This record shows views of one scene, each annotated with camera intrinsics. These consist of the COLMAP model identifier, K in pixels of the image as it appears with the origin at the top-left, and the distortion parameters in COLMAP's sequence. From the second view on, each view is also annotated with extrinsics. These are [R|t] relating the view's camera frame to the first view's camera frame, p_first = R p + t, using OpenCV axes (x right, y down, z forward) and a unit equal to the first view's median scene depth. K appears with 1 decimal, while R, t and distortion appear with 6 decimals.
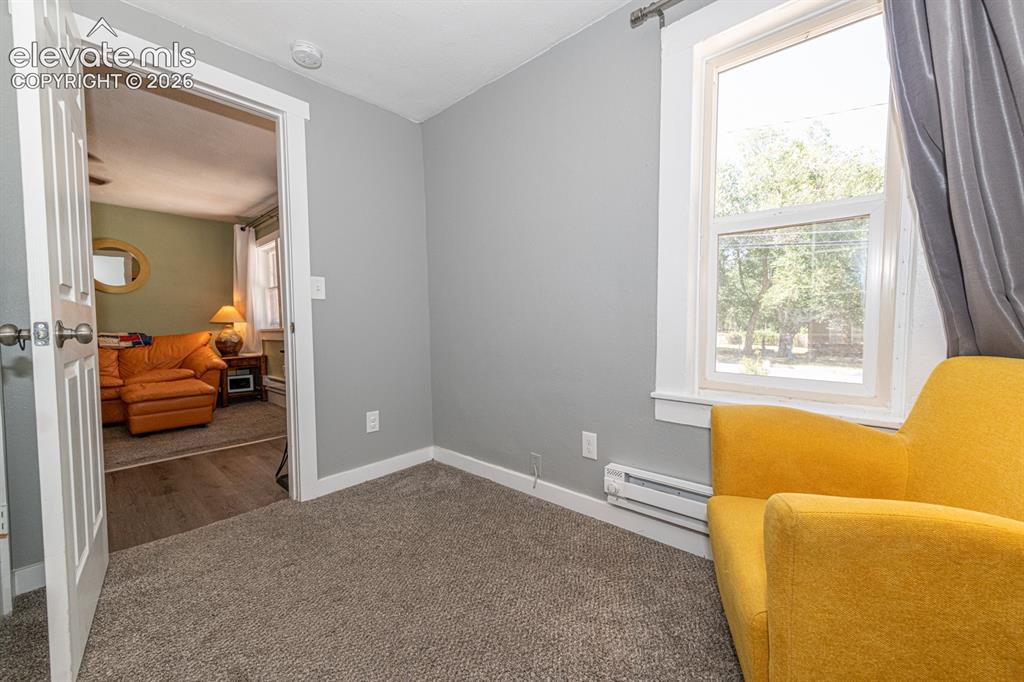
lens RADIAL K [[396.7, 0, 513.9], [0, 396.7, 338.3], [0, 0, 1]] dist [0.003454, -0.000256]
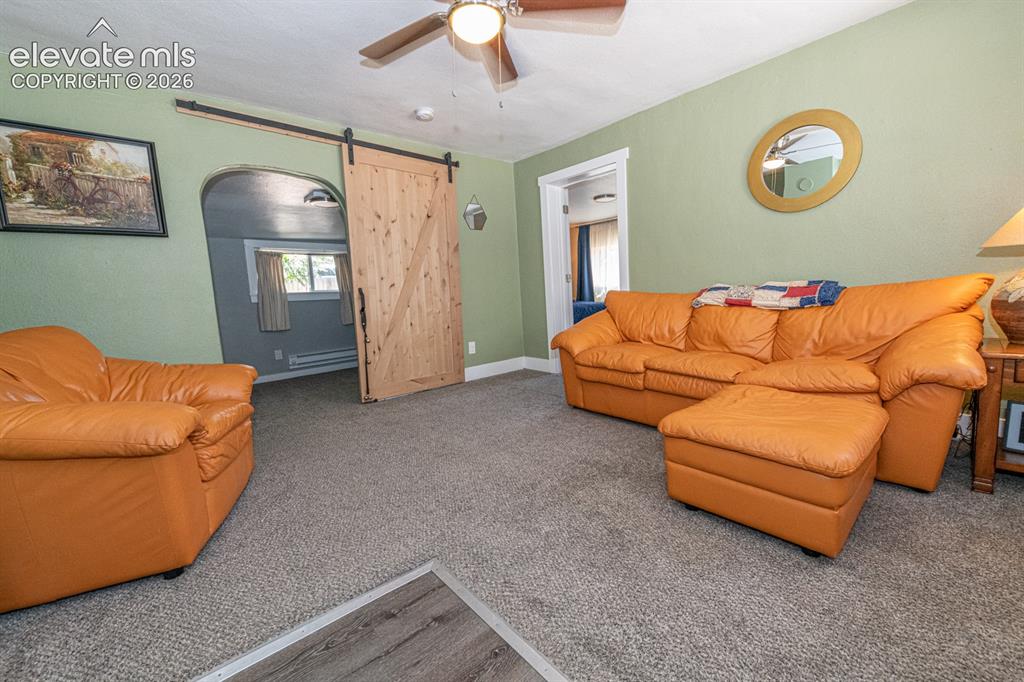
lens RADIAL K [[396.7, 0, 513.9], [0, 396.7, 338.3], [0, 0, 1]] dist [0.003454, -0.000256]
pose [[-0.103169, 0.134022, -0.985593, -0.379422], [0.010060, 0.990971, 0.133700, -0.013281], [0.994613, 0.003879, -0.103586, 0.667895]]
